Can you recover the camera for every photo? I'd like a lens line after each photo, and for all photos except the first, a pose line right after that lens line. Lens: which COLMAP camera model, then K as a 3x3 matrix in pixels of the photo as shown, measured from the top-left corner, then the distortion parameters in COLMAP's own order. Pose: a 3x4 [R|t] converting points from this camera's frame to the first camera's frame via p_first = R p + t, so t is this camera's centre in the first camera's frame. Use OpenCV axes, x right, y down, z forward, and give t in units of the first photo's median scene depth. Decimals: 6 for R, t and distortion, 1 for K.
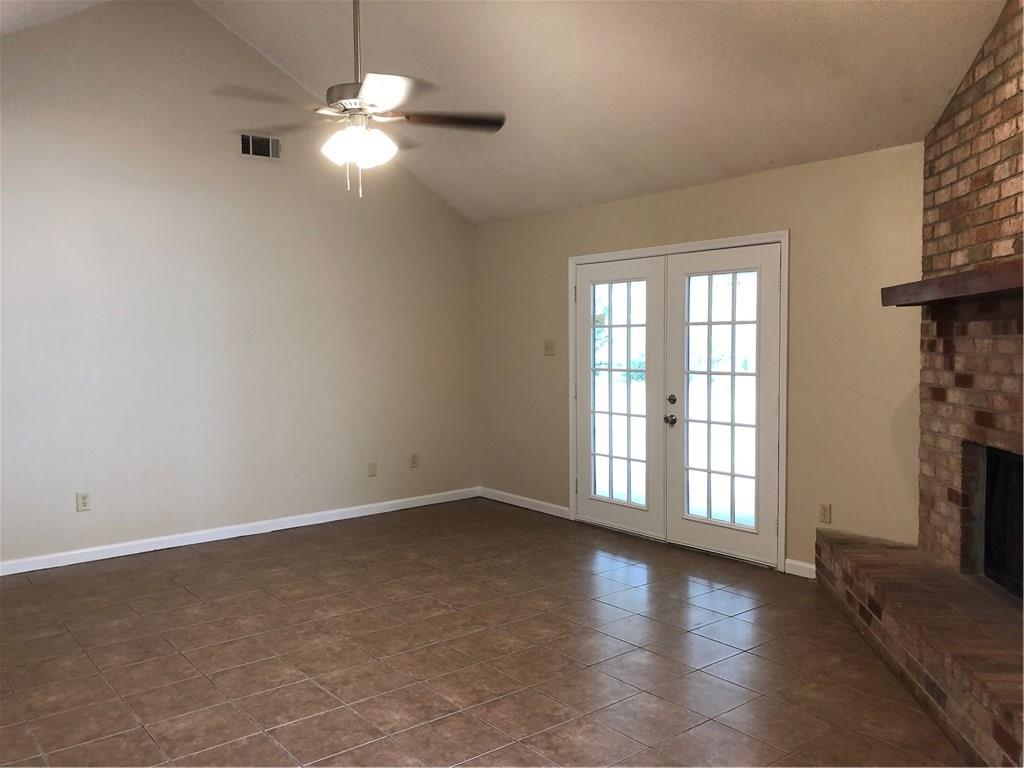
lens RADIAL K [[824.5, 0, 512.0], [0, 824.5, 388.8], [0, 0, 1]] dist [0.105478, -0.199692]
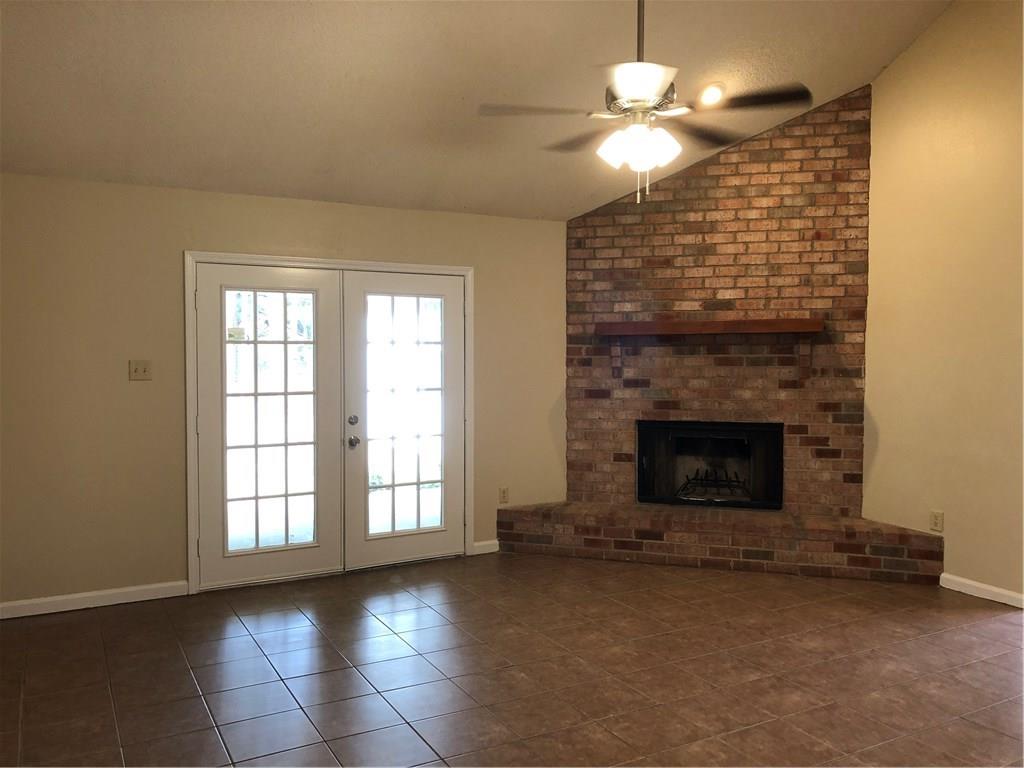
lens RADIAL K [[831.3, 0, 505.5], [0, 831.3, 378.4], [0, 0, 1]] dist [0.031045, -0.006096]
pose [[0.170635, -0.029298, 0.984899, -0.763050], [0.058277, 0.998108, 0.019594, -0.046551], [-0.983609, 0.054054, 0.172019, 0.687093]]
